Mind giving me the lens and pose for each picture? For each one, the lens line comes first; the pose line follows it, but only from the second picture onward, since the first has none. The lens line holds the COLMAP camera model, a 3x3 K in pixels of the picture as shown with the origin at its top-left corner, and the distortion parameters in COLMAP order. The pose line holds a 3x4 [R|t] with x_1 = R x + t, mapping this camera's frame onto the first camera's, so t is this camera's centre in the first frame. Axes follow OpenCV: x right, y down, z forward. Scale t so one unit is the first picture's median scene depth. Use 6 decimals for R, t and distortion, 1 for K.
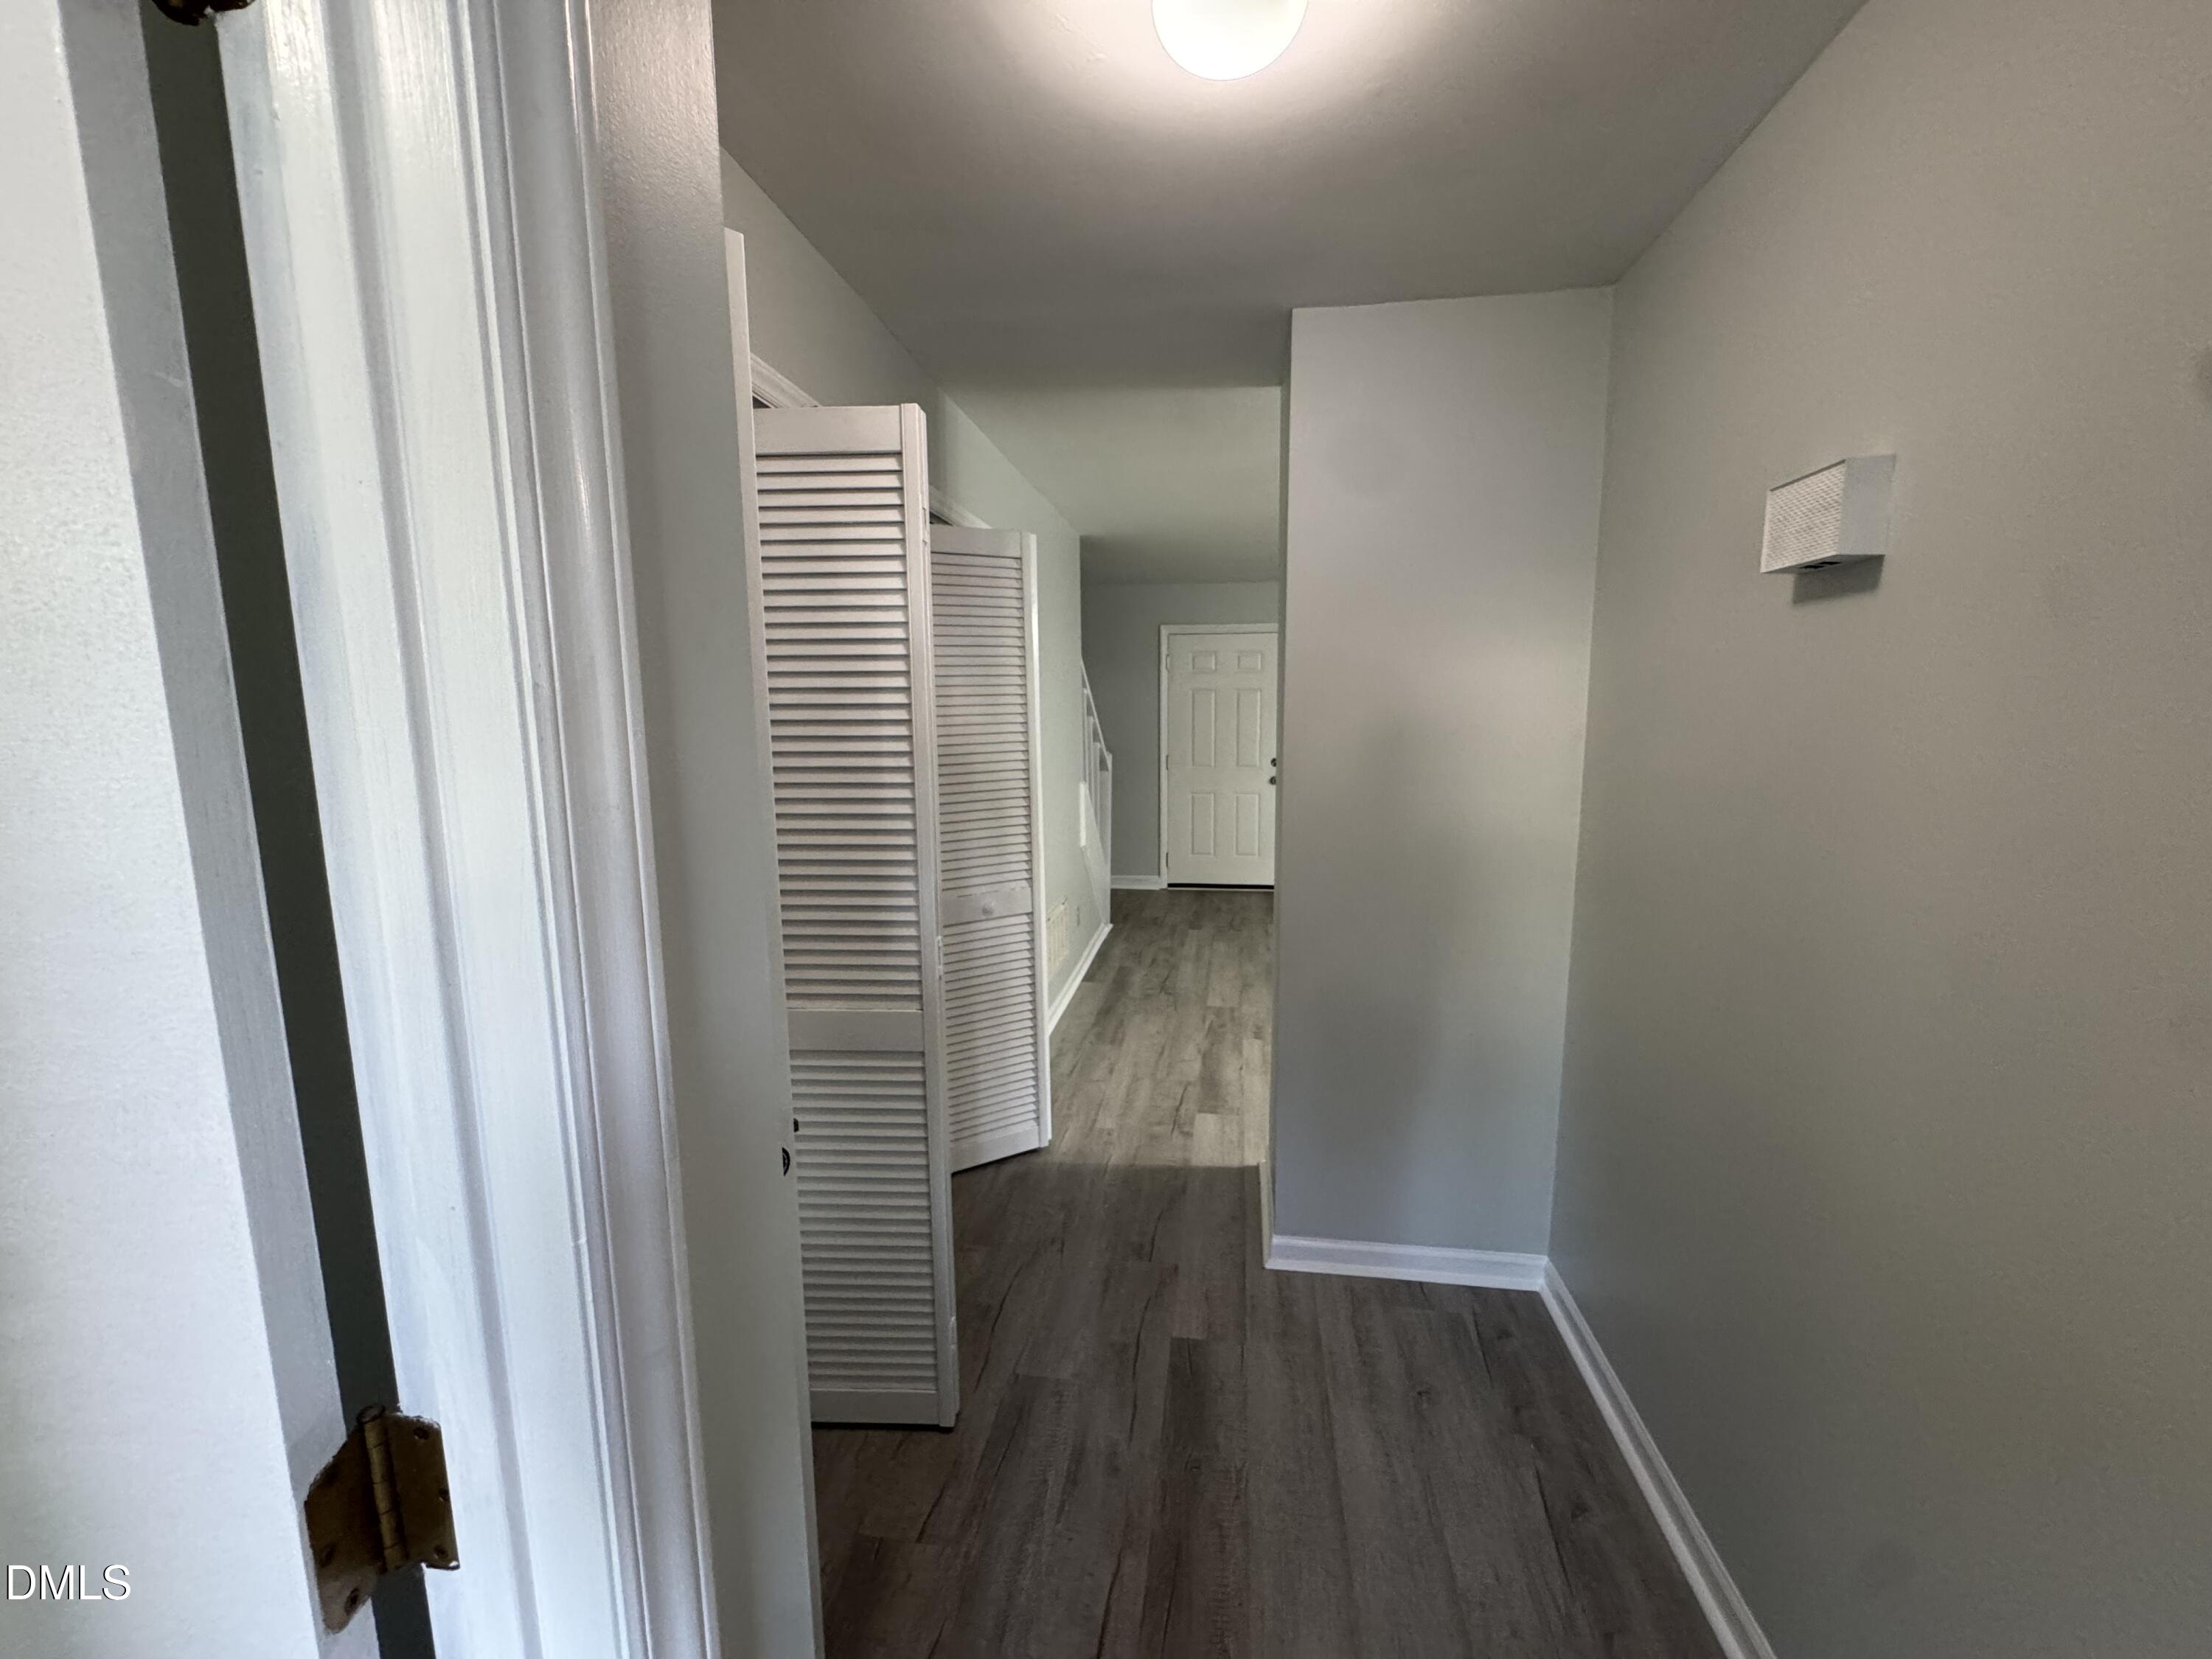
lens RADIAL K [[885.6, 0, 1106.0], [0, 885.6, 829.5], [0, 0, 1]] dist [-0.003432, -0.000139]
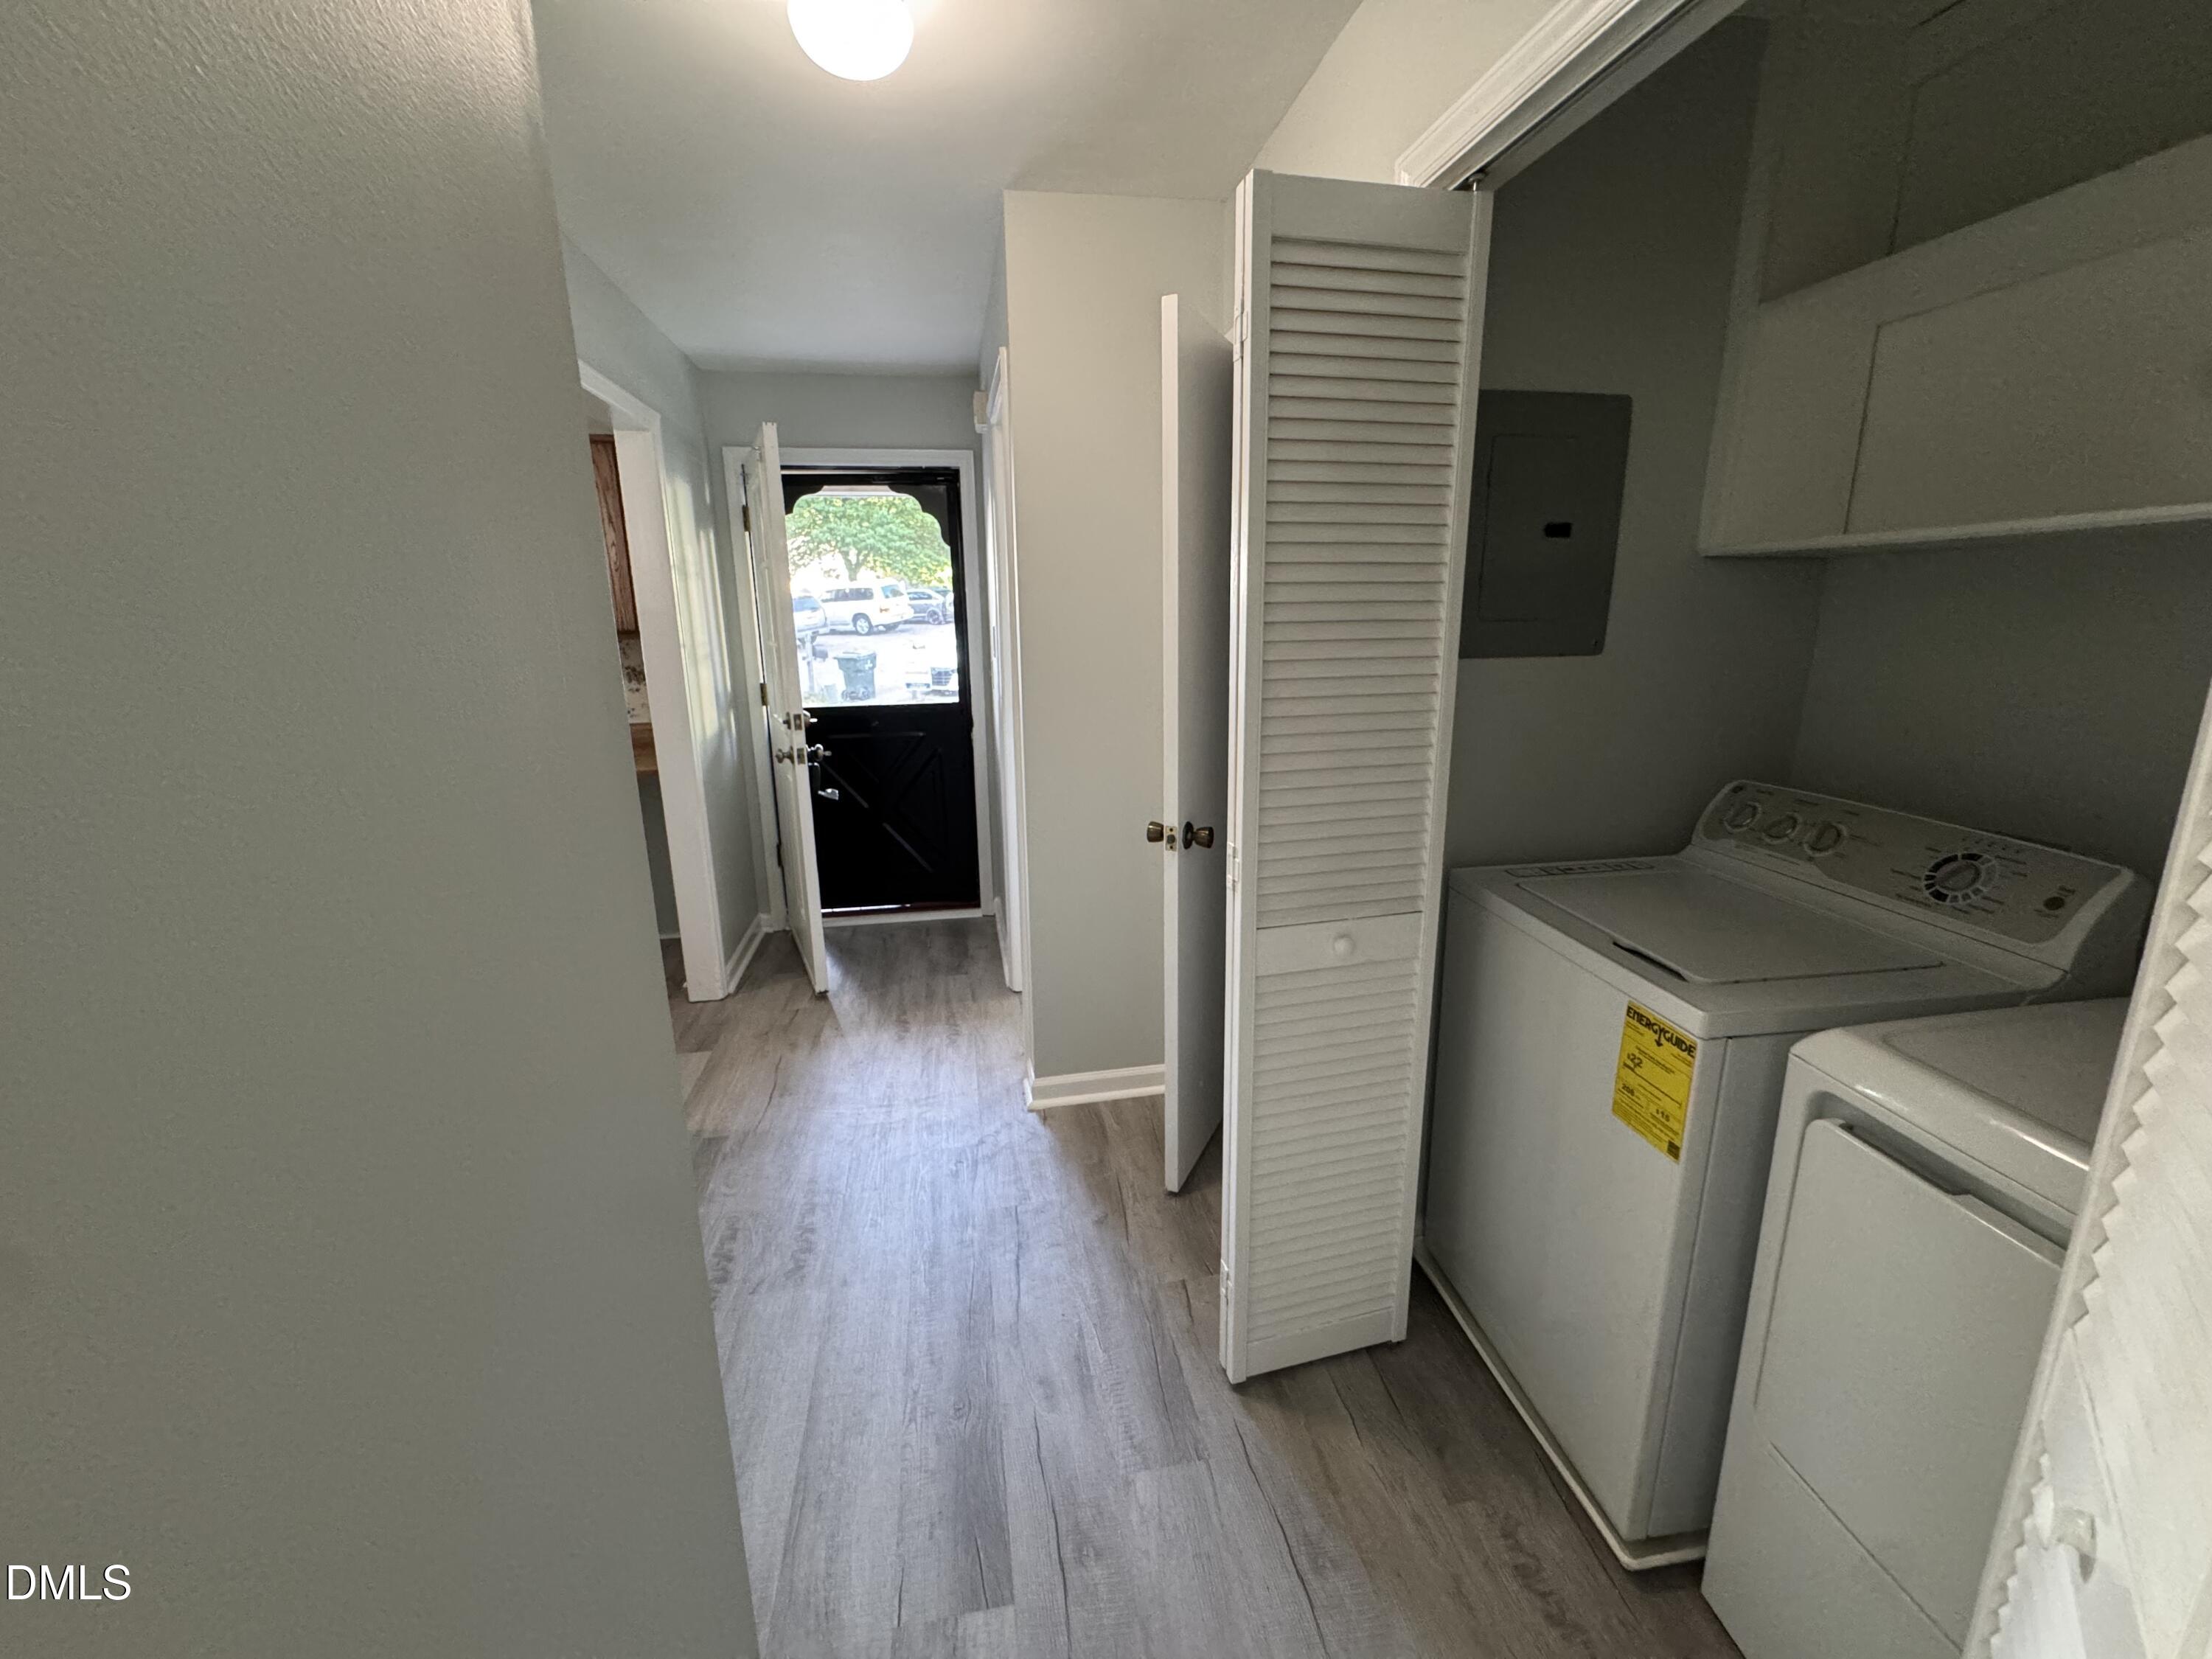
lens RADIAL K [[886.3, 0, 1104.5], [0, 886.3, 826.7], [0, 0, 1]] dist [-0.002943, -0.000156]
pose [[-0.948628, 0.092956, -0.302431, 0.180145], [-0.023031, 0.933044, 0.359024, -0.191036], [0.315555, 0.347546, -0.882971, 1.640797]]
